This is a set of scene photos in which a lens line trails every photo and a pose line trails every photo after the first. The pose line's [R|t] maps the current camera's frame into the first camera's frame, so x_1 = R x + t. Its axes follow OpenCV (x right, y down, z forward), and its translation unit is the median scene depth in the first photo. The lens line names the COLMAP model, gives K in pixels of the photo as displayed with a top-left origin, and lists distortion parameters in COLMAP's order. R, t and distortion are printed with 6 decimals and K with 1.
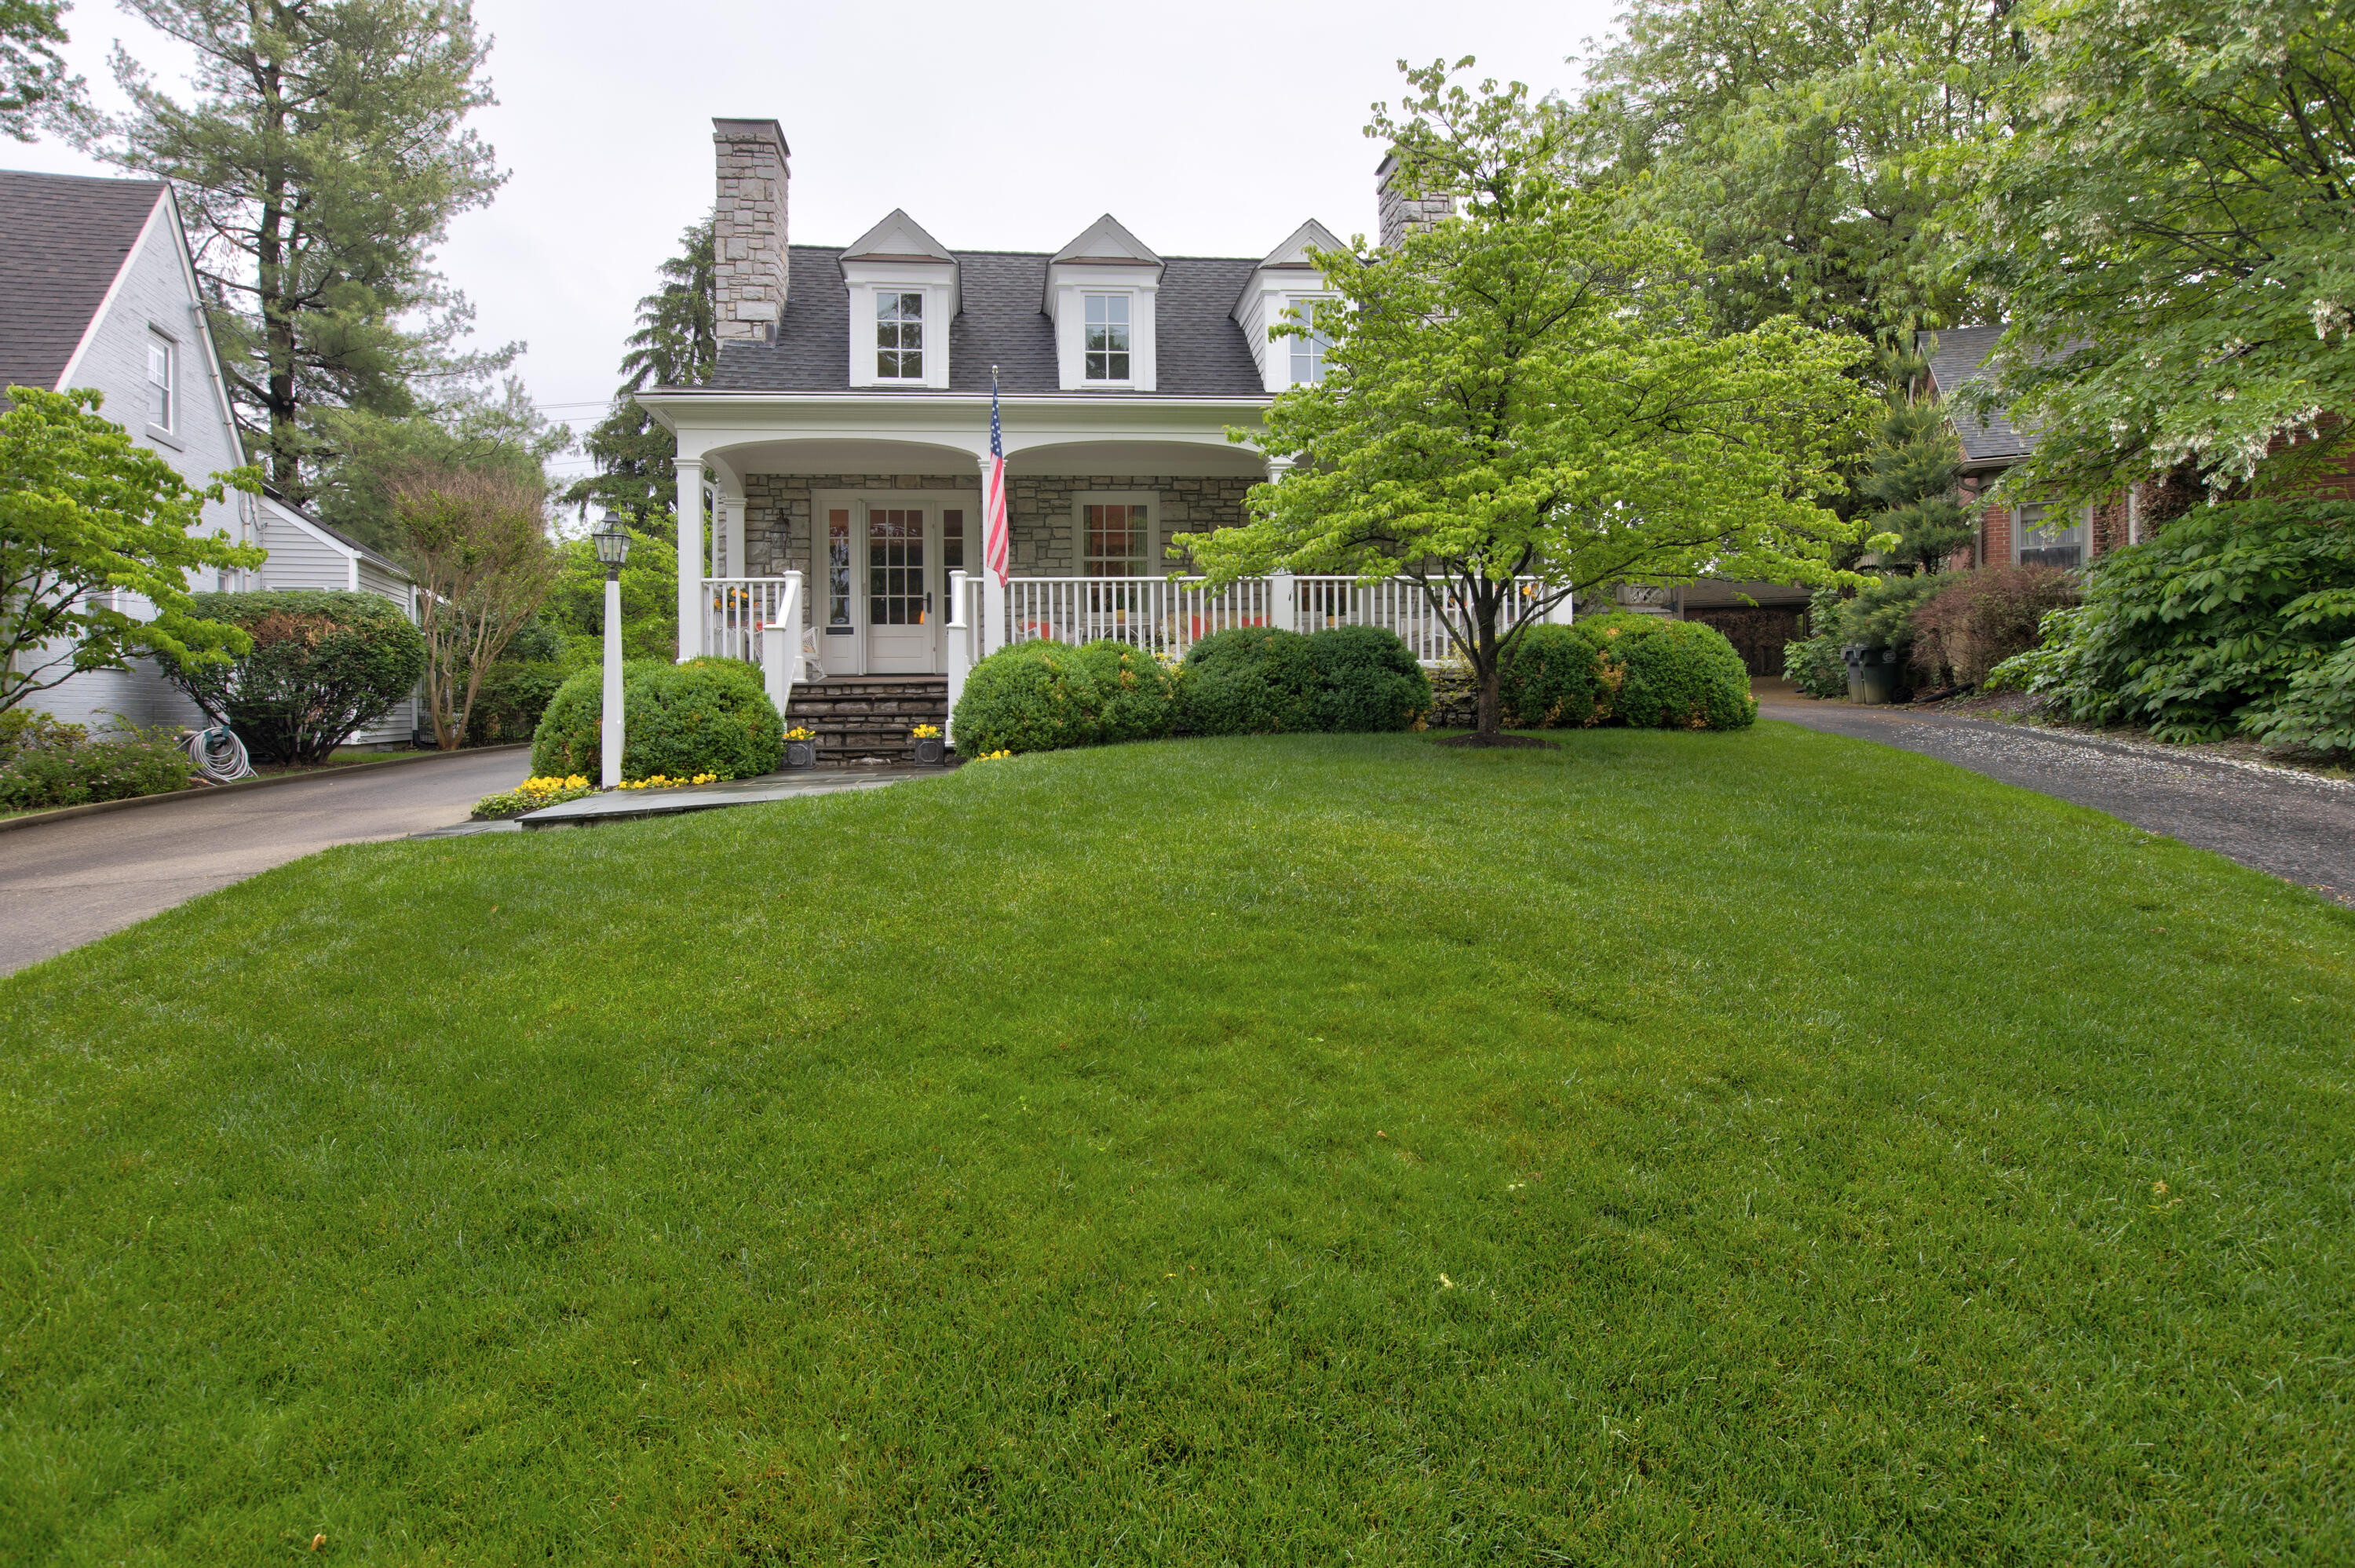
lens RADIAL K [[1308.1, 0, 1127.5], [0, 1308.1, 719.1], [0, 0, 1]] dist [0.005237, -0.003621]
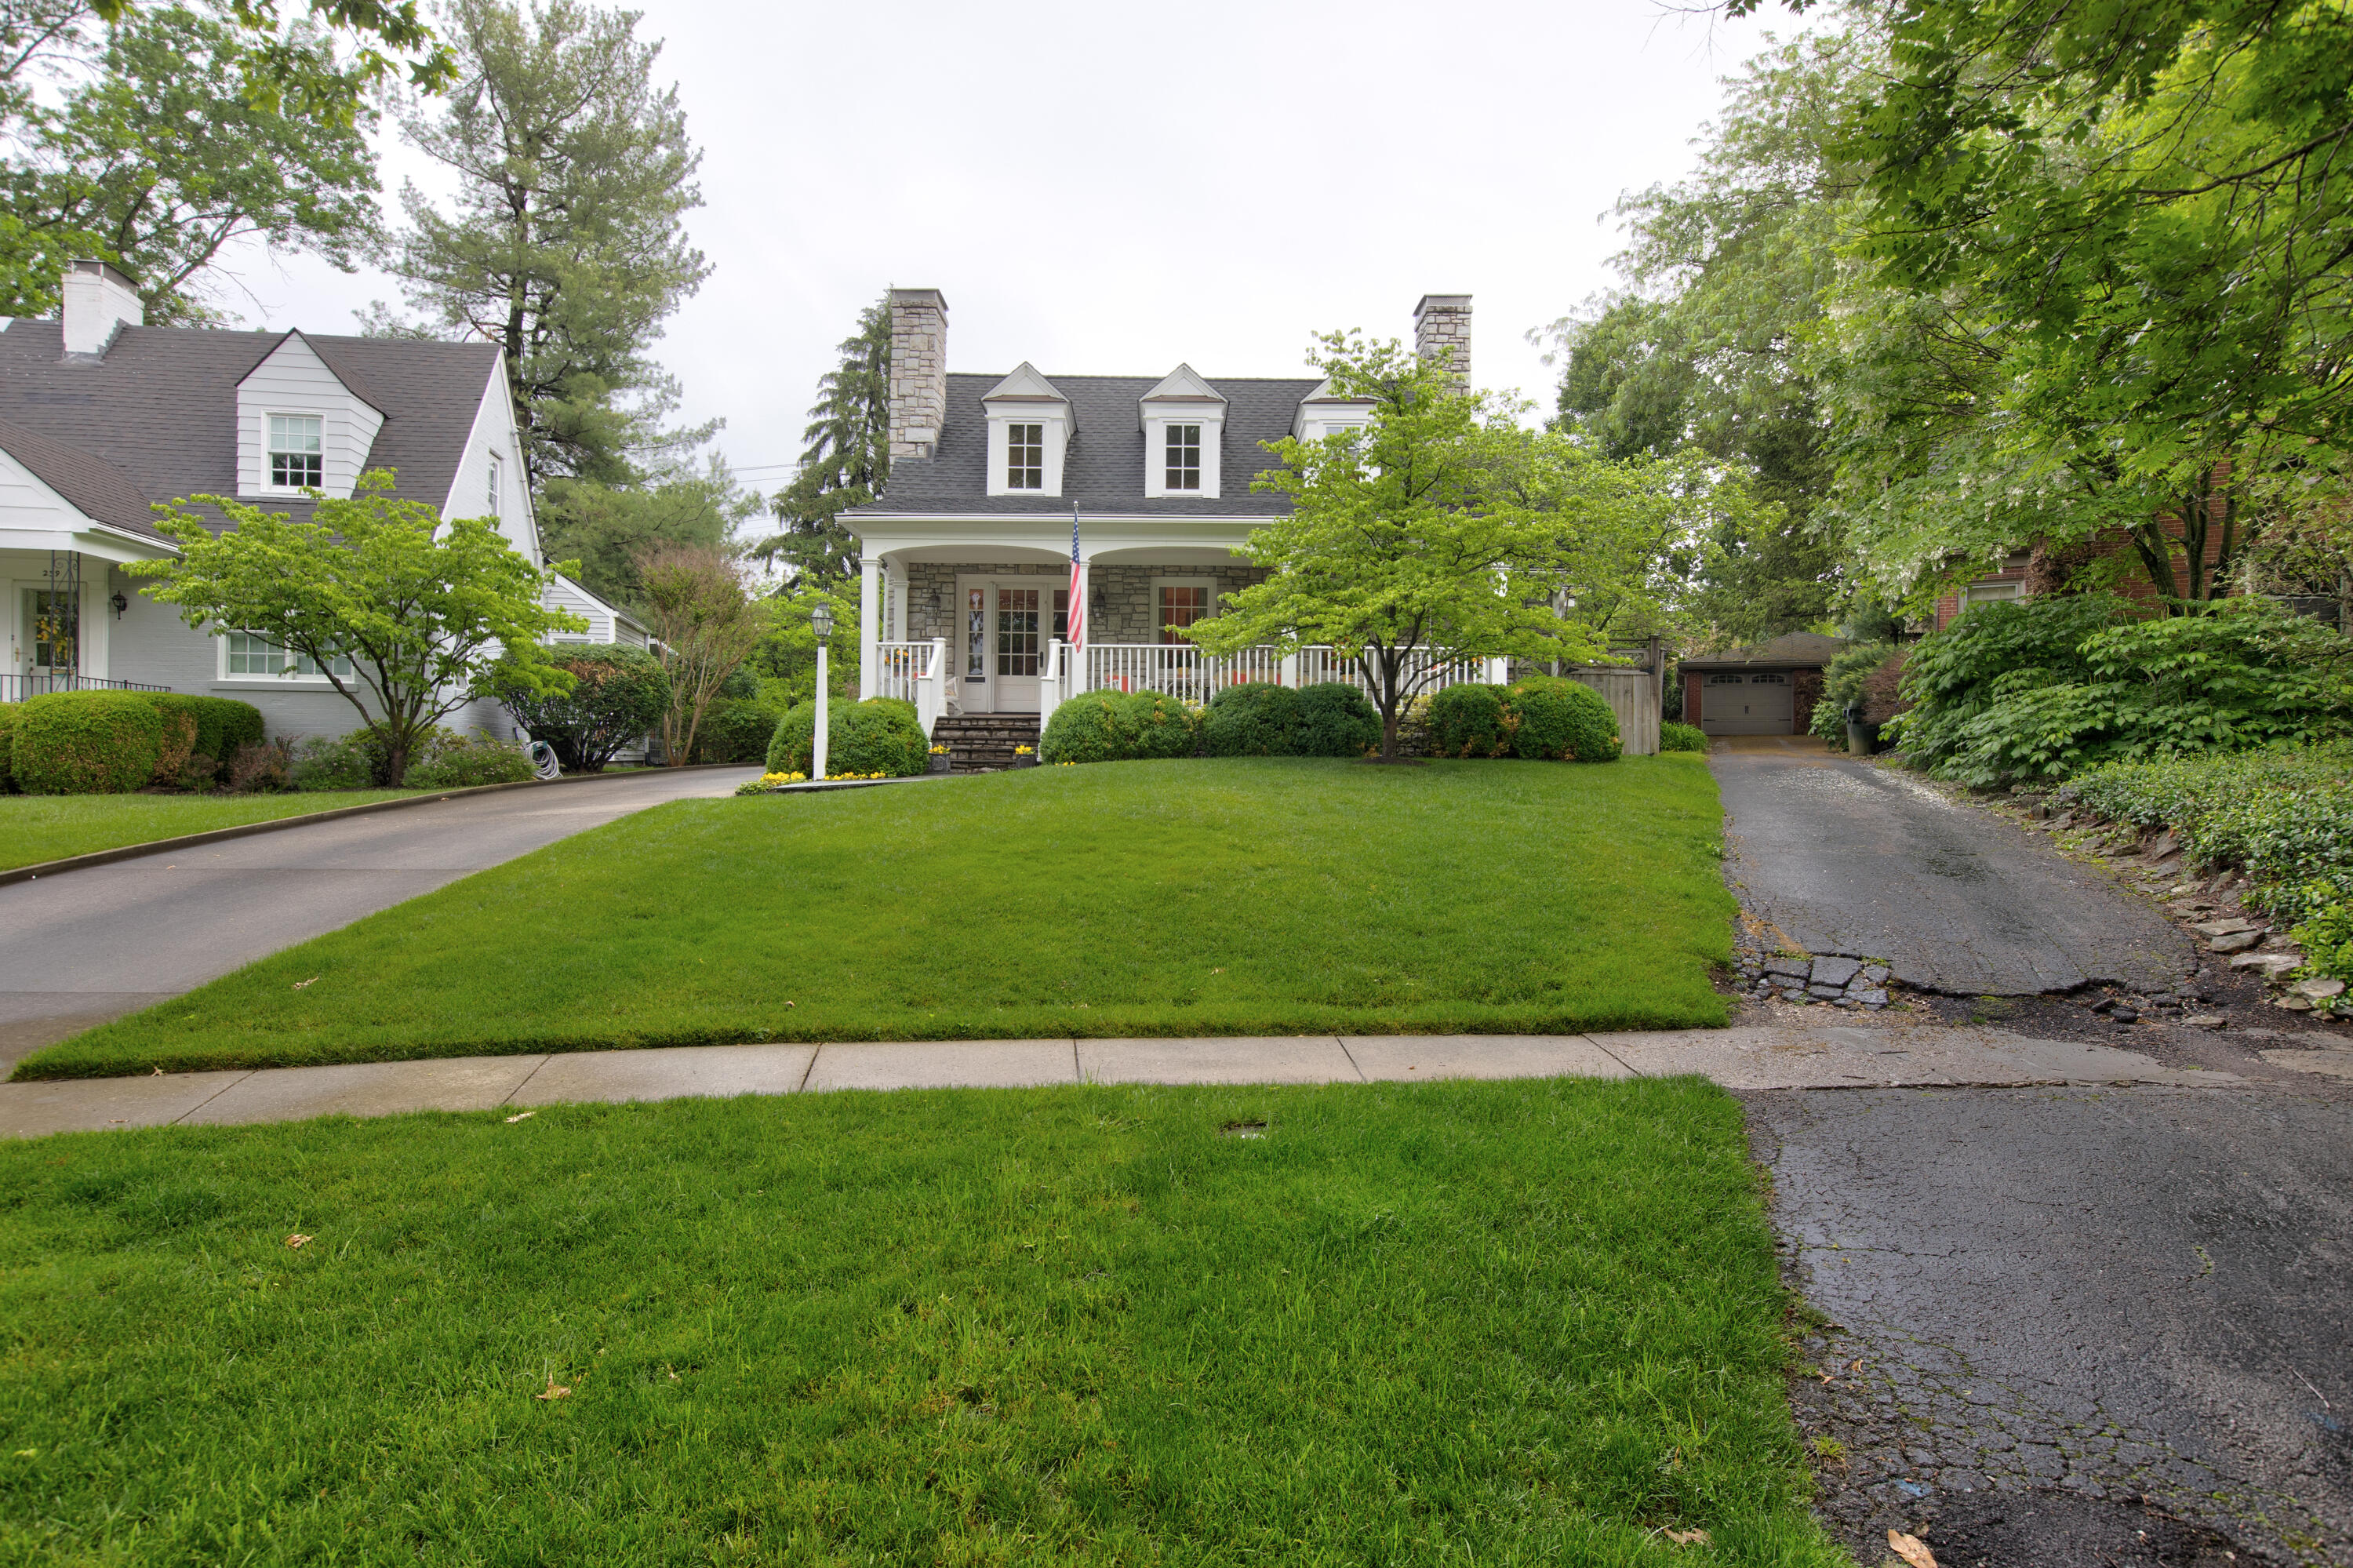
lens RADIAL K [[1418.0, 0, 1179.2], [0, 1418.0, 784.2], [0, 0, 1]] dist [-0.007046, 0.001021]
pose [[0.995266, 0.022722, -0.094494, 0.117819], [-0.022007, 0.999721, 0.008601, 0.020712], [0.094664, -0.006481, 0.995488, -0.393358]]
